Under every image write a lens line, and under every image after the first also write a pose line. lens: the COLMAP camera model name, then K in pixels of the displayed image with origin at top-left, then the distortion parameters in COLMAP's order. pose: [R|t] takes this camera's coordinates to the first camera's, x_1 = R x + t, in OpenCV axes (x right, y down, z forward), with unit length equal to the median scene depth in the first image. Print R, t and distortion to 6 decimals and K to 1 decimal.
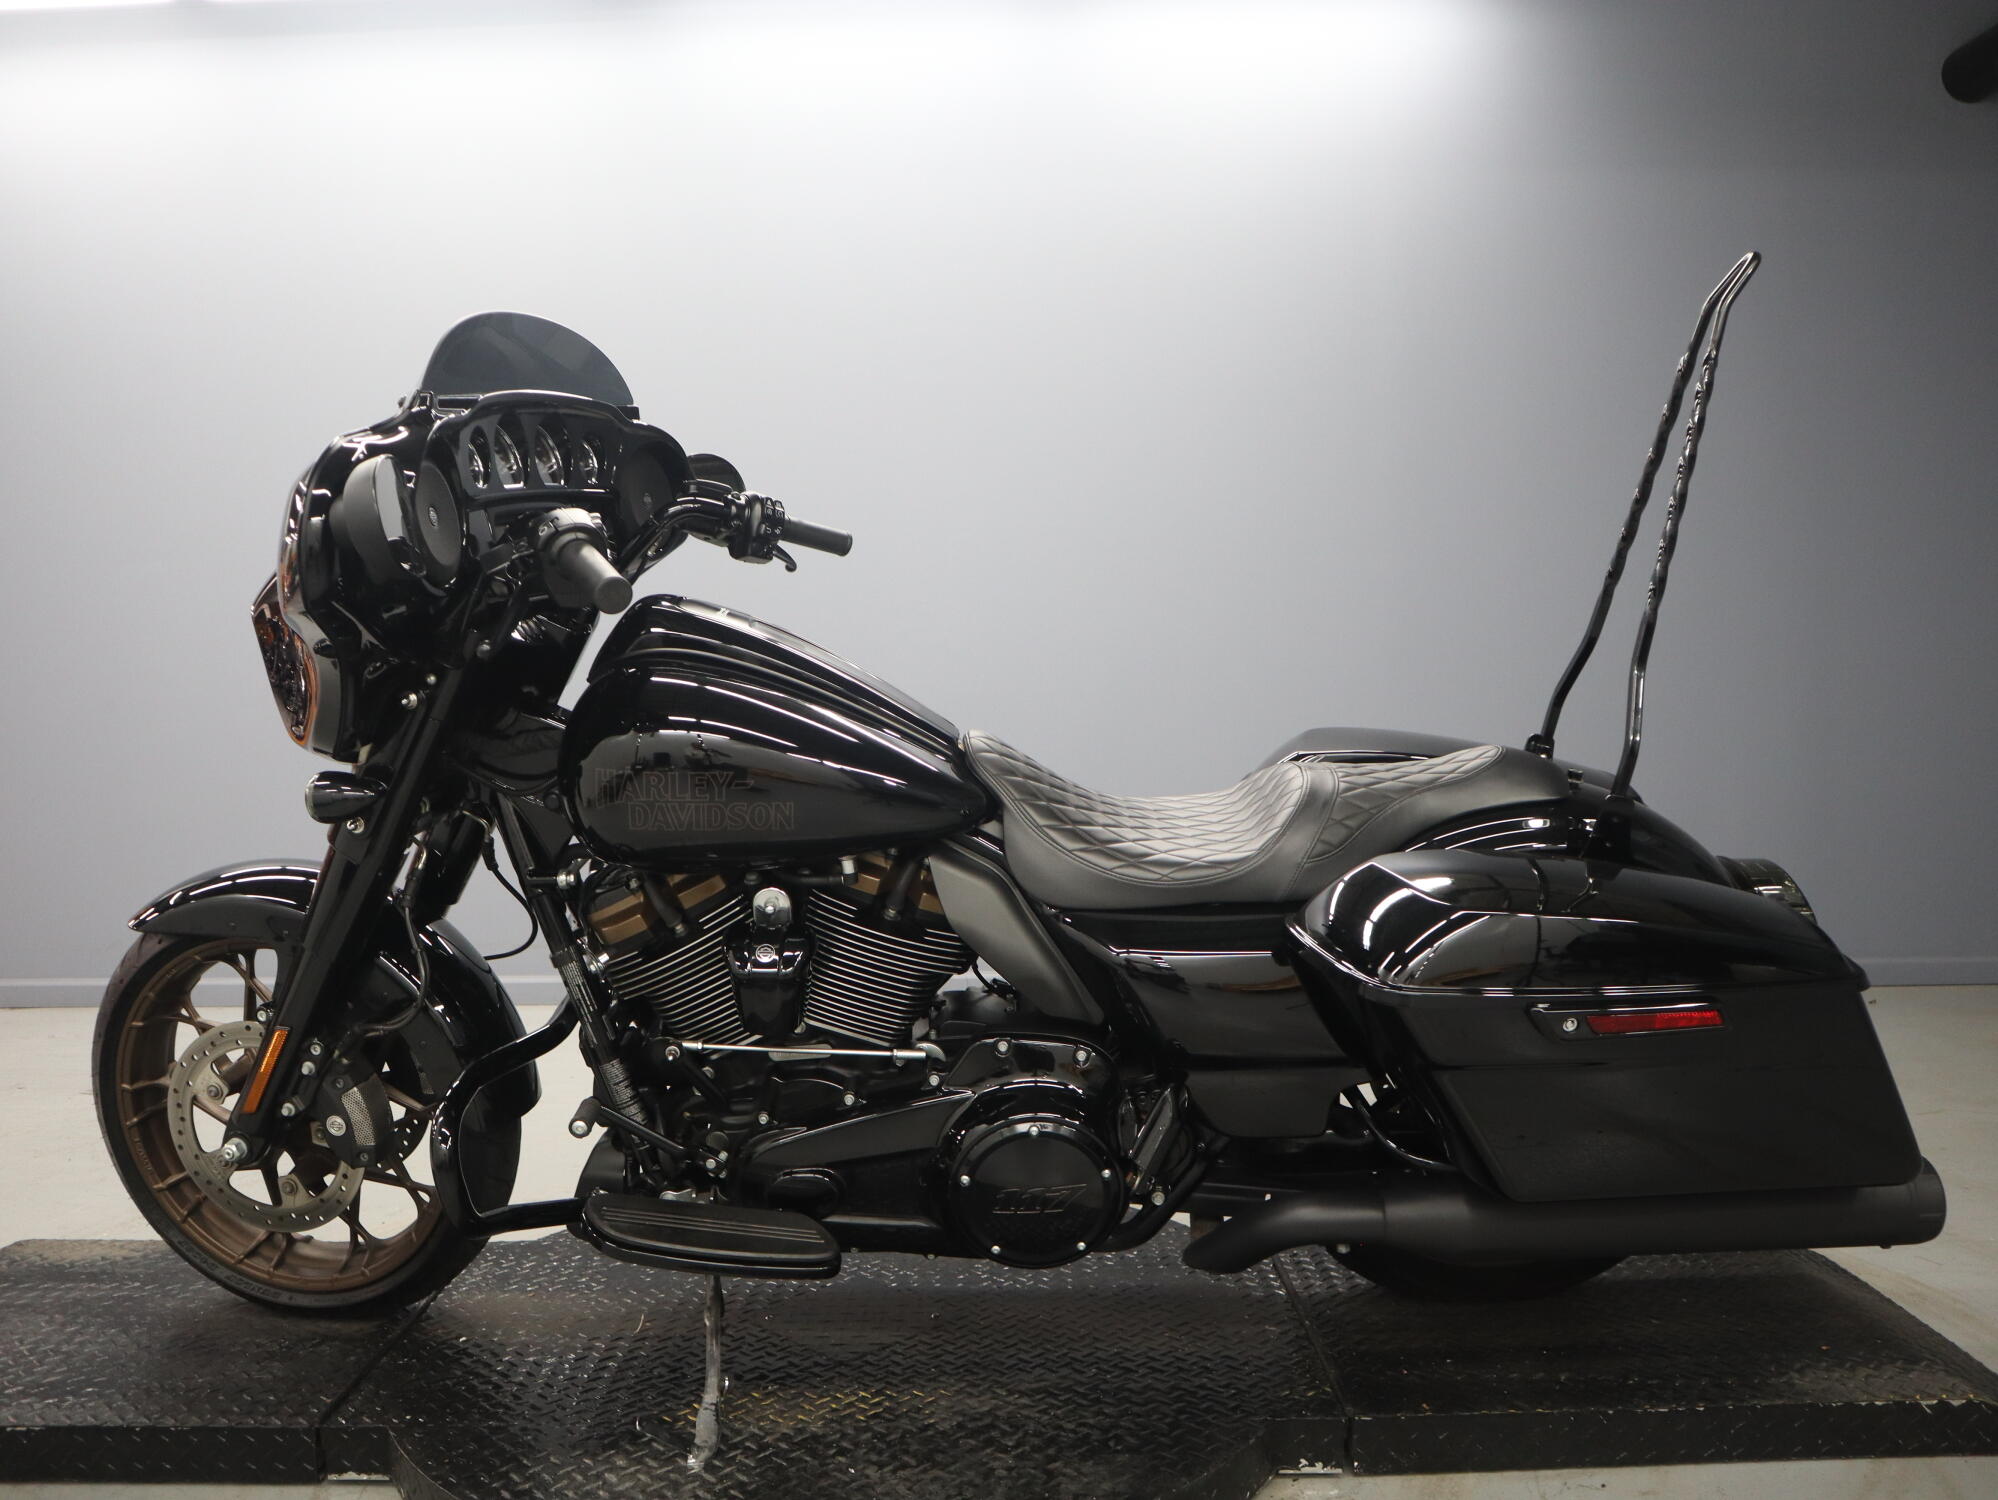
lens RADIAL K [[1528.5, 0, 988.4], [0, 1528.5, 744.6], [0, 0, 1]] dist [-0.128553, 0.070790]
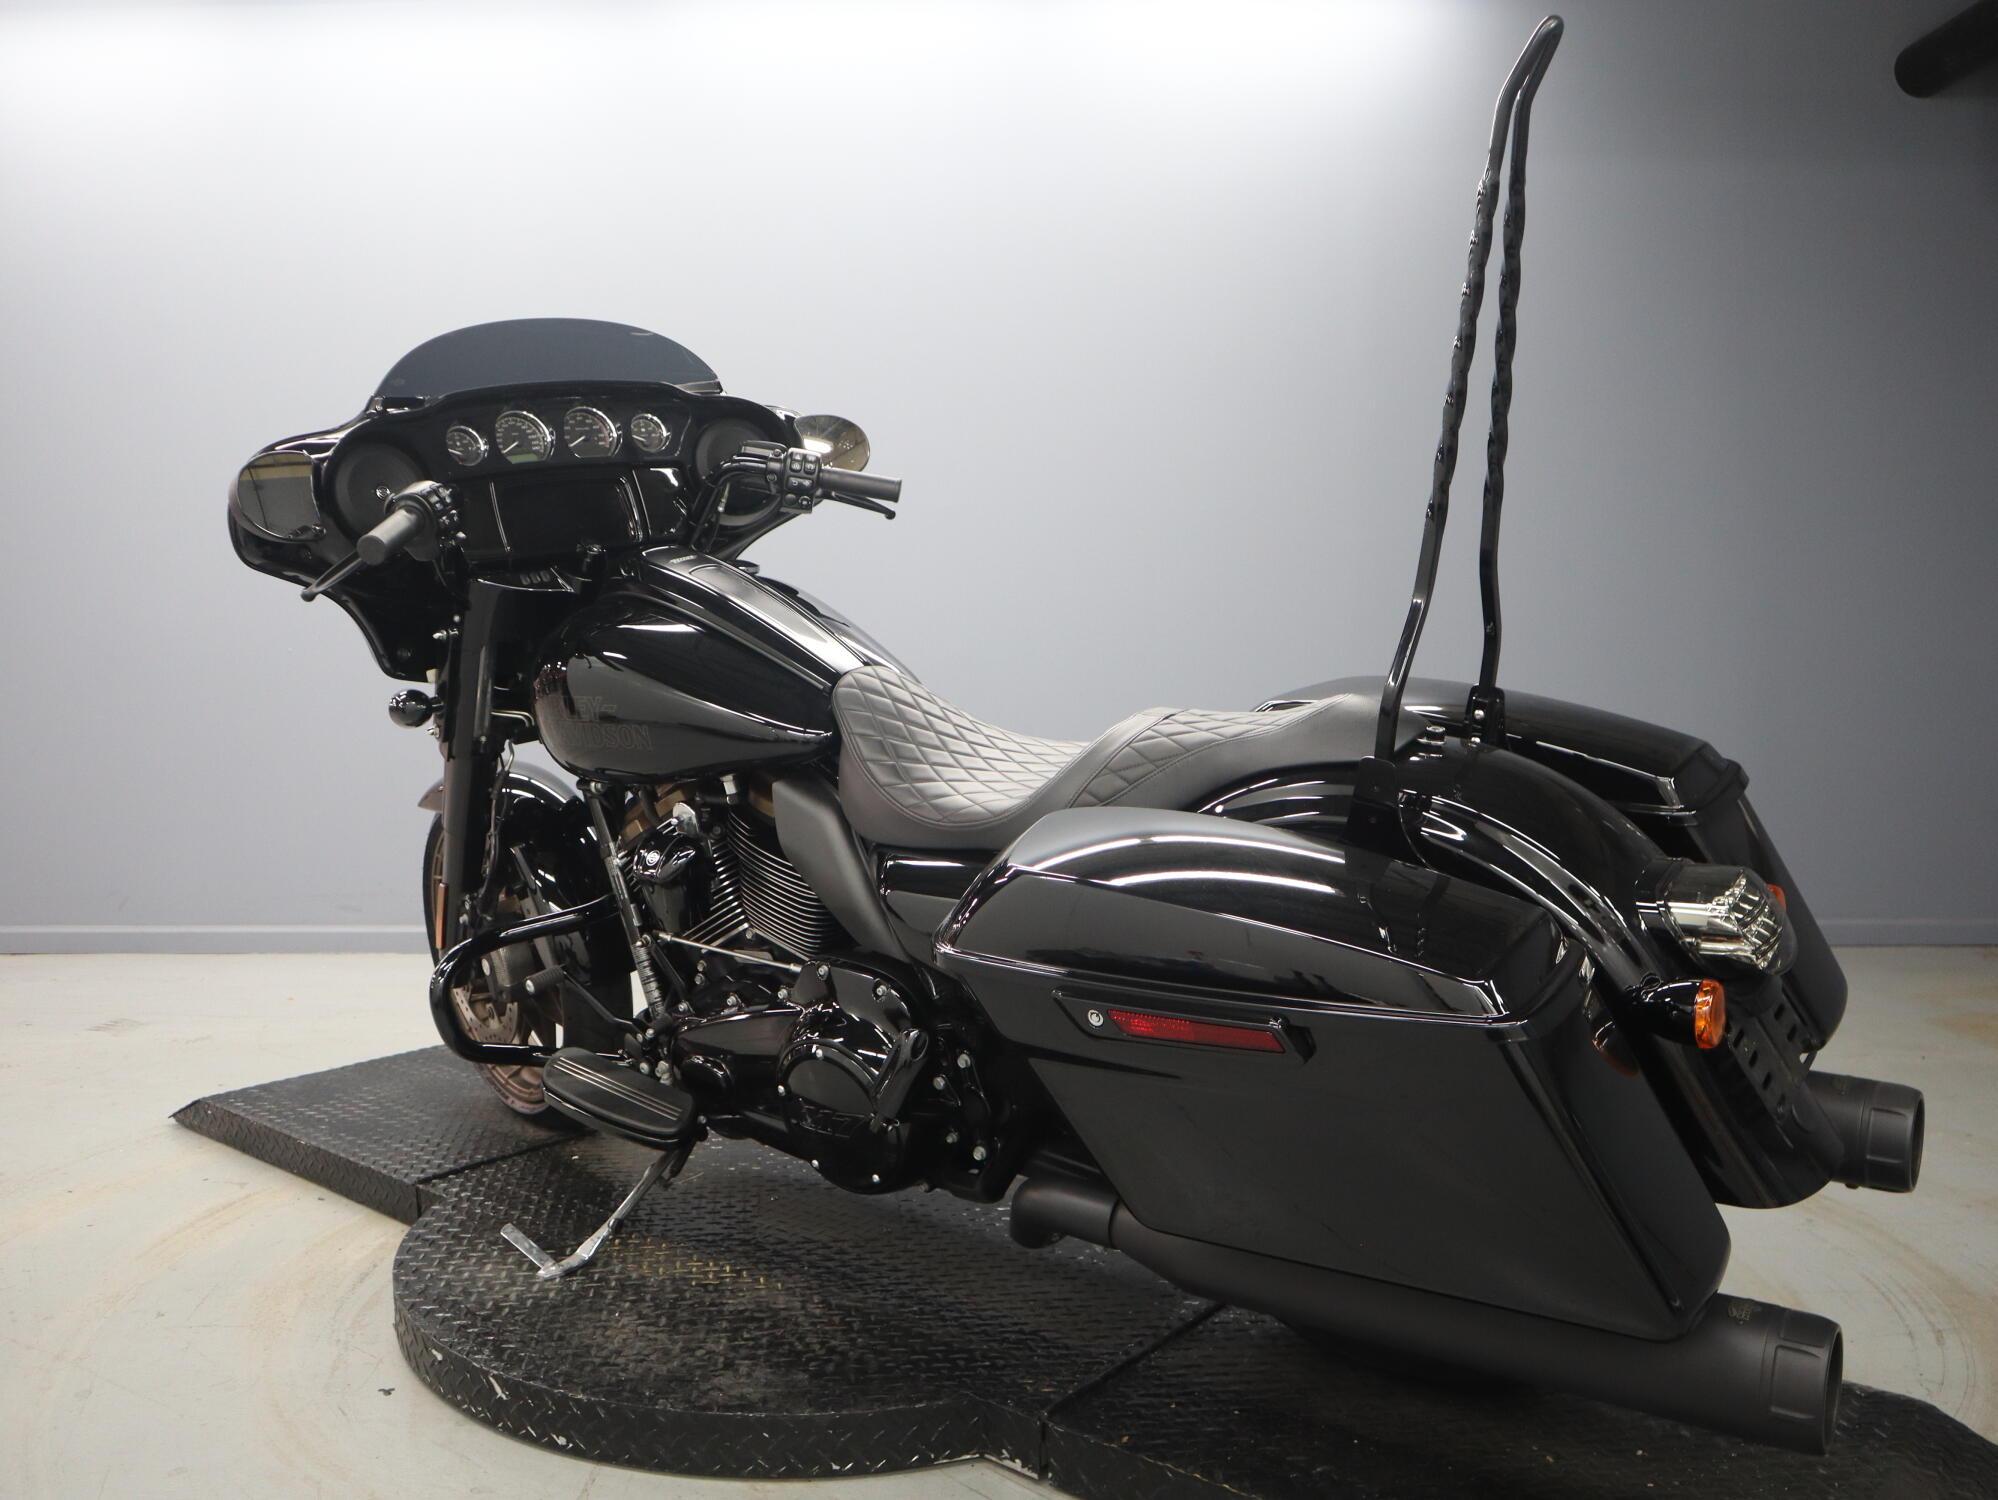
lens RADIAL K [[1525.8, 0, 998.0], [0, 1525.8, 756.9], [0, 0, 1]] dist [-0.122538, 0.071997]
pose [[0.788346, 0.047091, -0.613427, 0.701001], [-0.027638, 0.998770, 0.041155, 0.007352], [0.614611, -0.015490, 0.788678, 0.248339]]
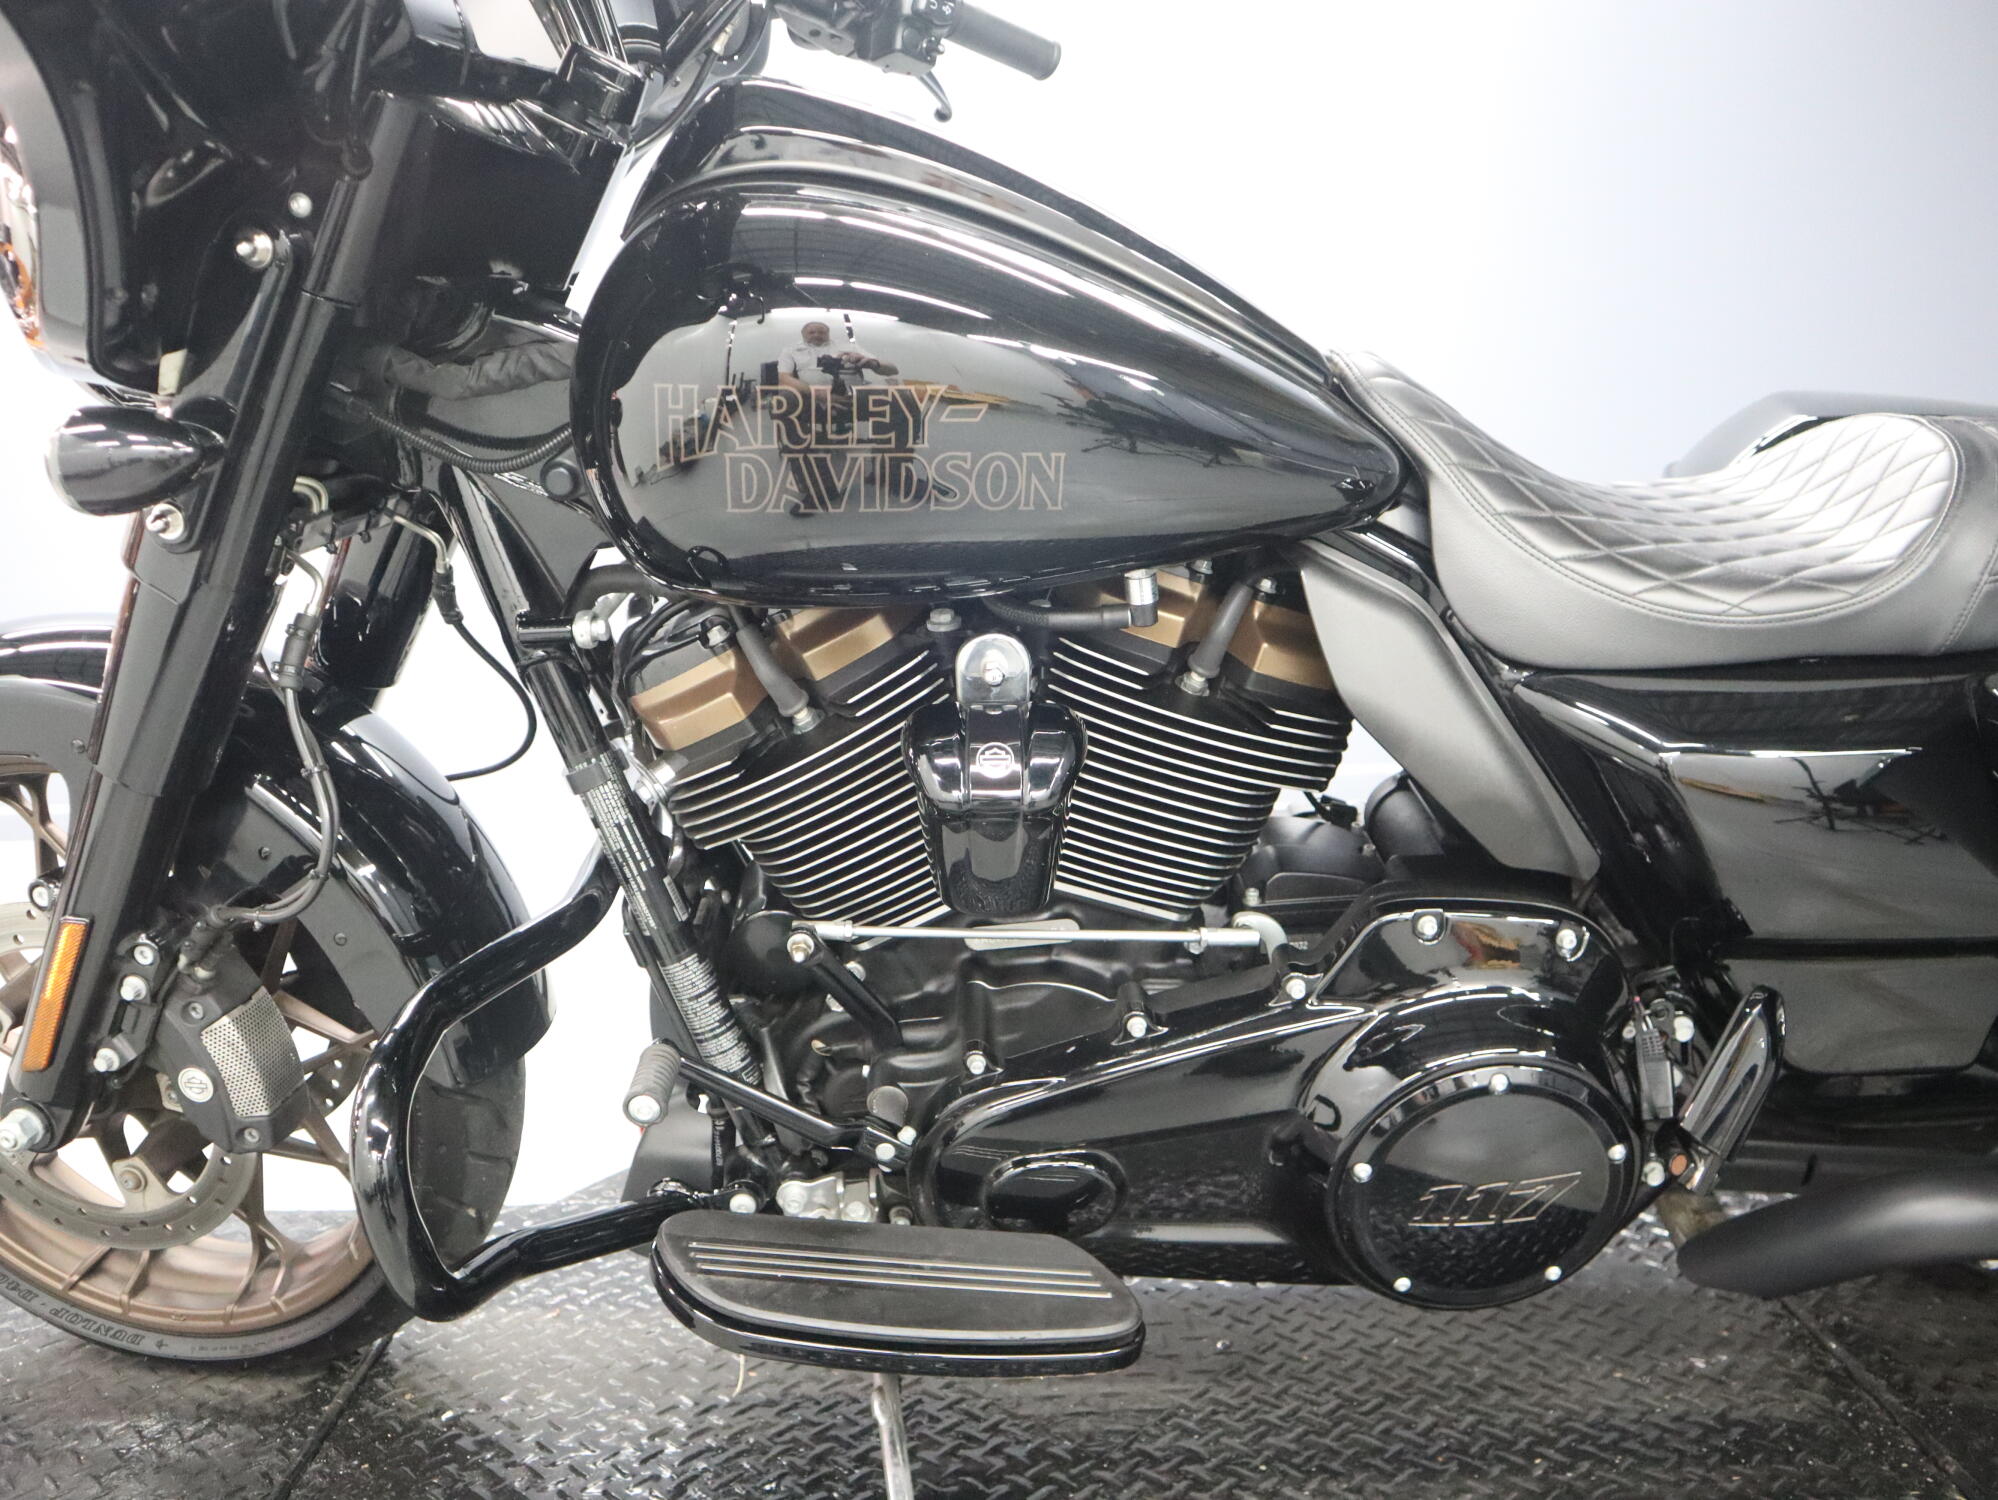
lens RADIAL K [[1525.8, 0, 998.0], [0, 1525.8, 756.9], [0, 0, 1]] dist [-0.122538, 0.071997]
pose [[0.999774, -0.013156, 0.016701, -0.144705], [0.010709, 0.990237, 0.138982, 0.060695], [-0.018367, -0.138772, 0.990154, 0.462532]]
